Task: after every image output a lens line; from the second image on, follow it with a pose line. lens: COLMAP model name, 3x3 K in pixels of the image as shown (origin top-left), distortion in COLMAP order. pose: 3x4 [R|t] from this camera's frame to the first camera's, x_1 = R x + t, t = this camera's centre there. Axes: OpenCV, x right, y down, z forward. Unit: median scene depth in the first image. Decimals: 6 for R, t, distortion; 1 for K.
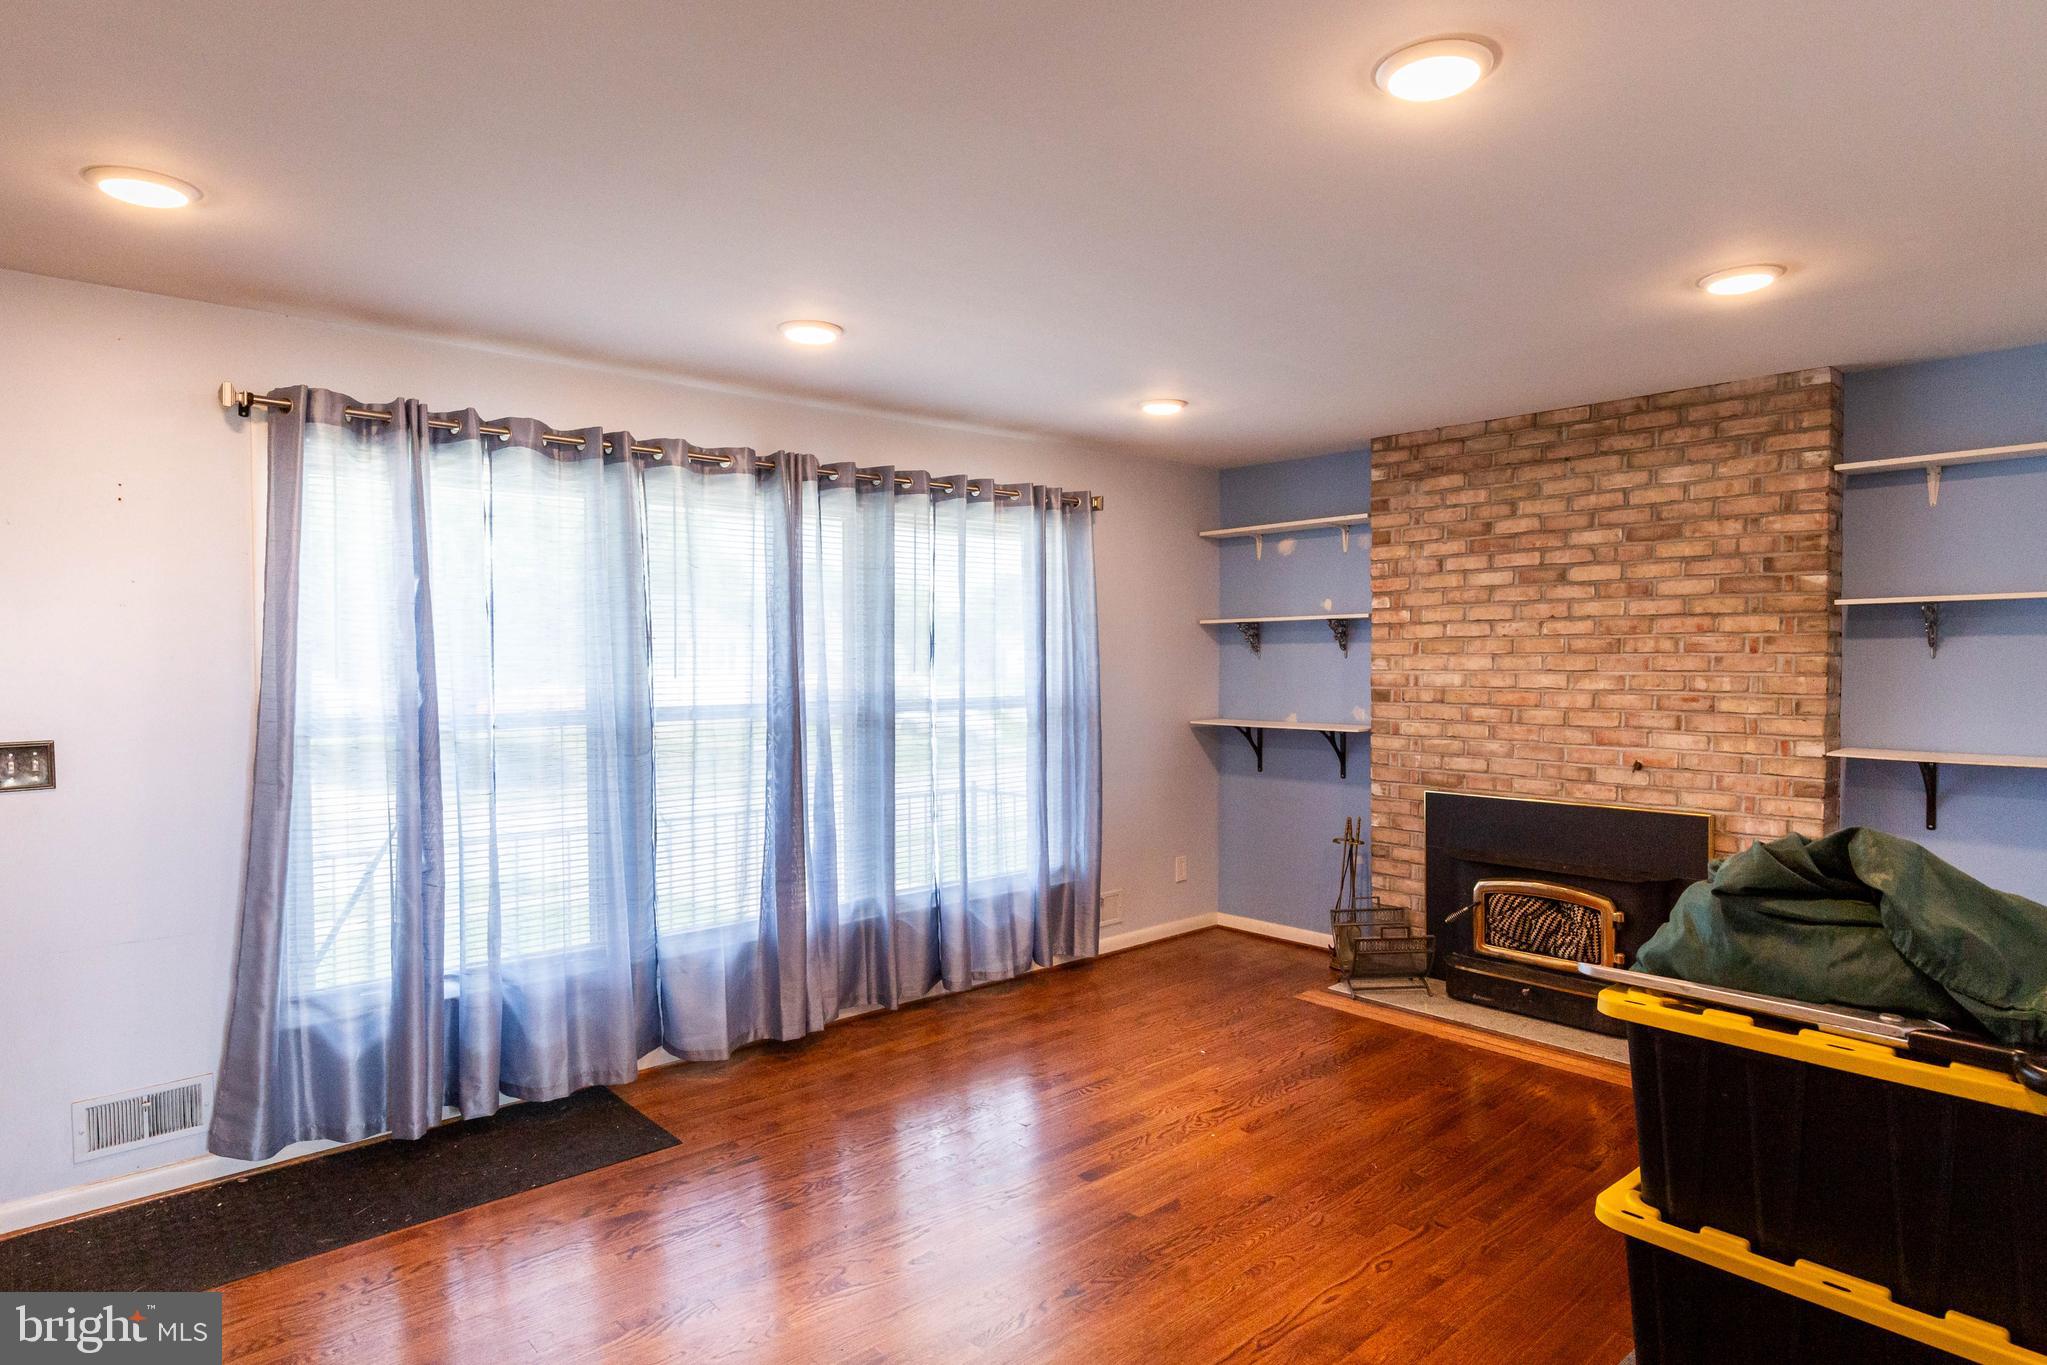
lens RADIAL K [[1087.3, 0, 1029.9], [0, 1087.3, 676.4], [0, 0, 1]] dist [-0.000912, 0.001160]
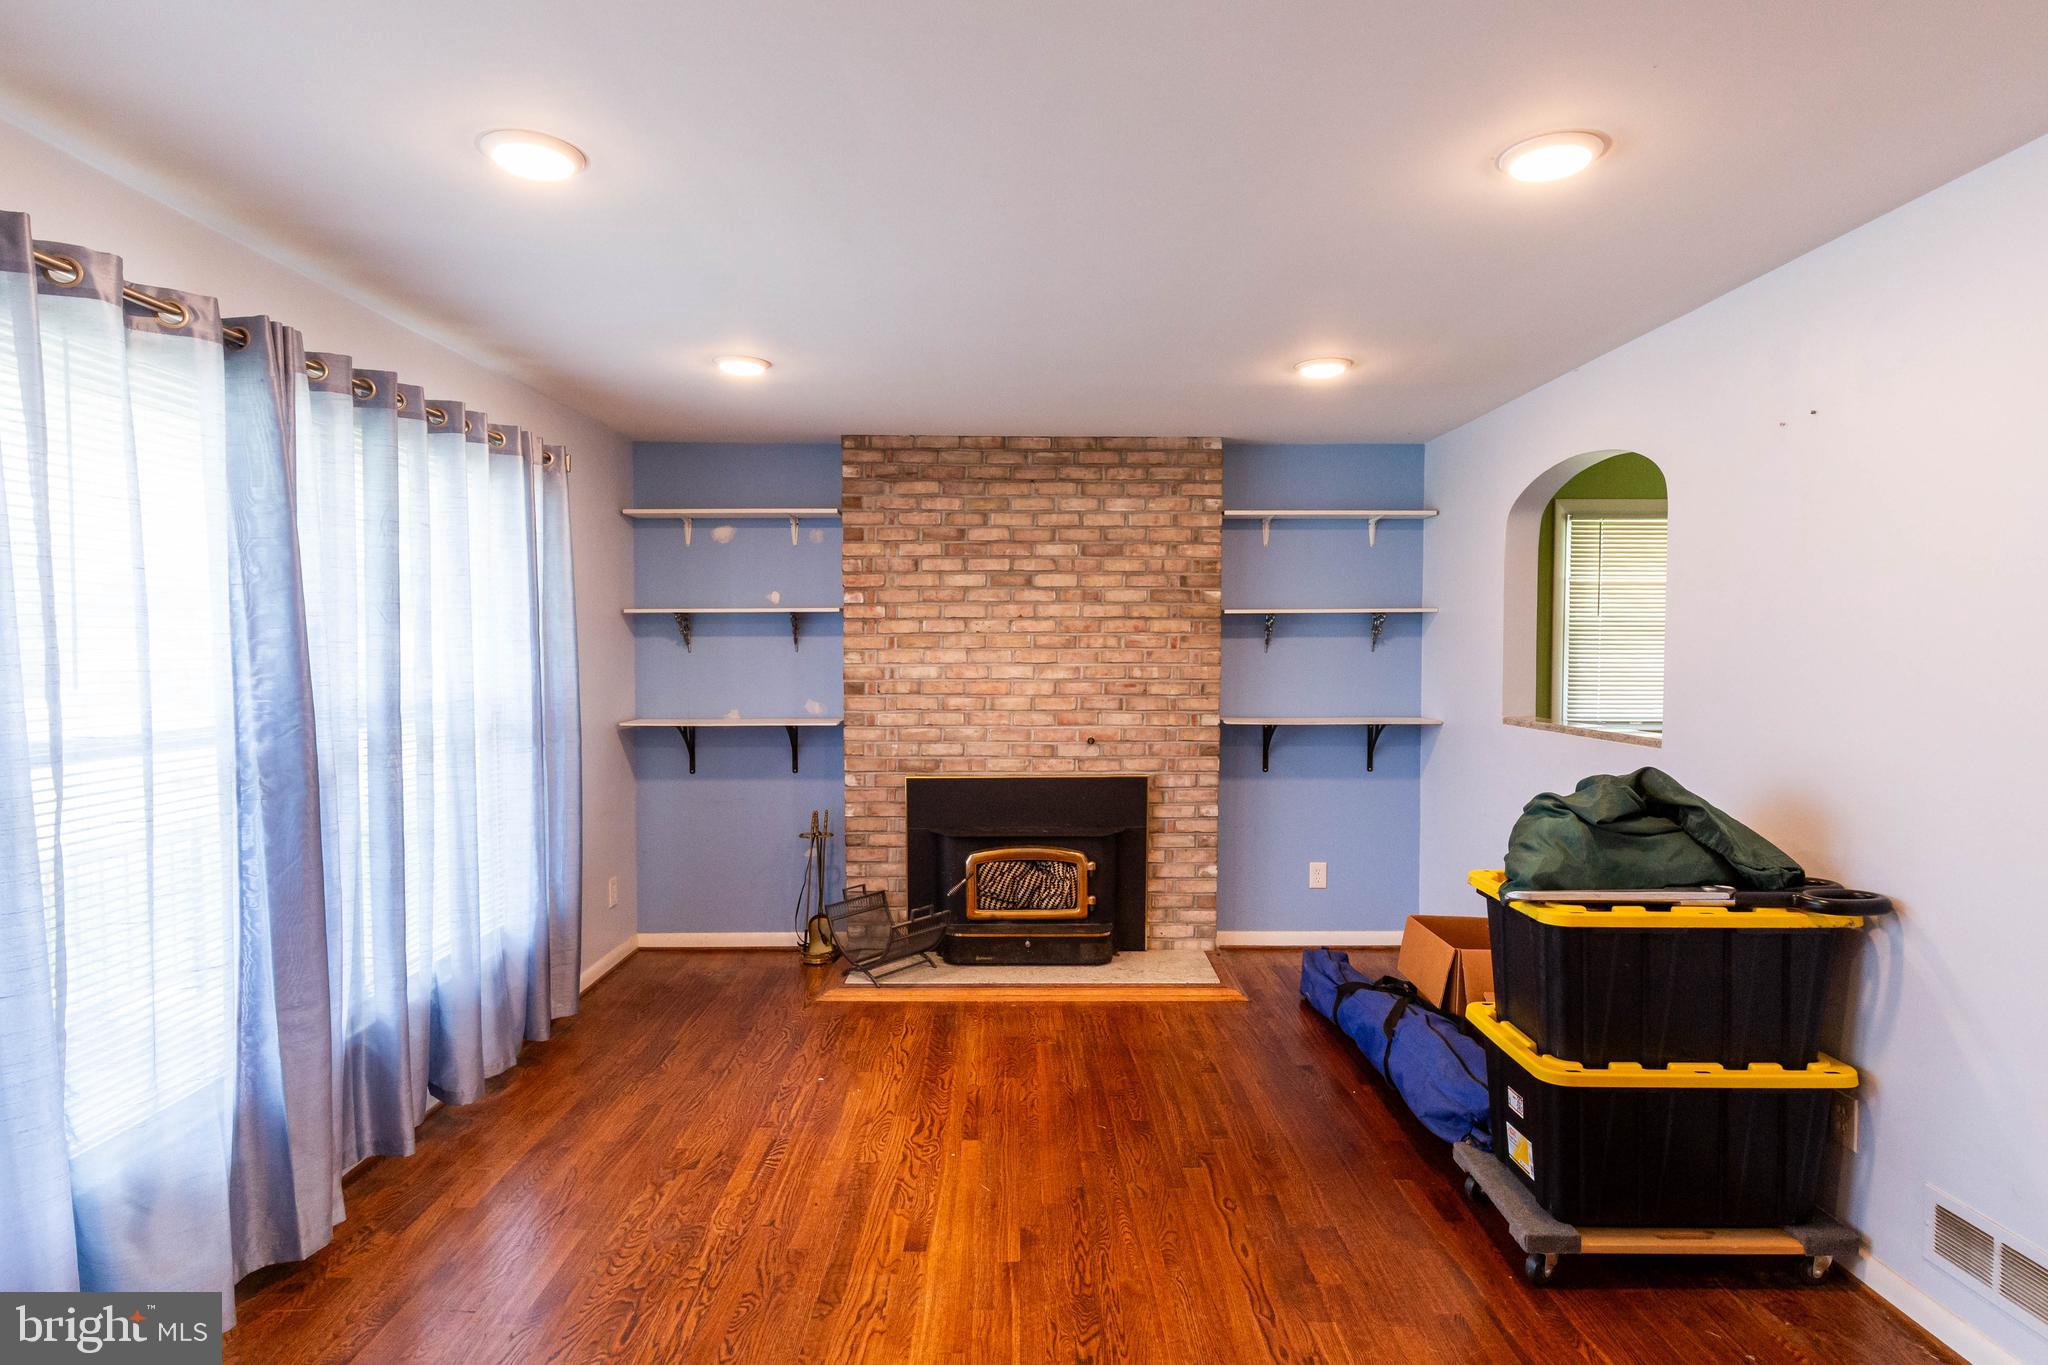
lens RADIAL K [[1041.7, 0, 1021.2], [0, 1041.7, 683.2], [0, 0, 1]] dist [0.005554, -0.003882]
pose [[0.681594, -0.021643, 0.731411, -0.338532], [0.011091, 0.999753, 0.019247, -0.005369], [-0.731647, -0.005007, 0.681666, 0.253804]]
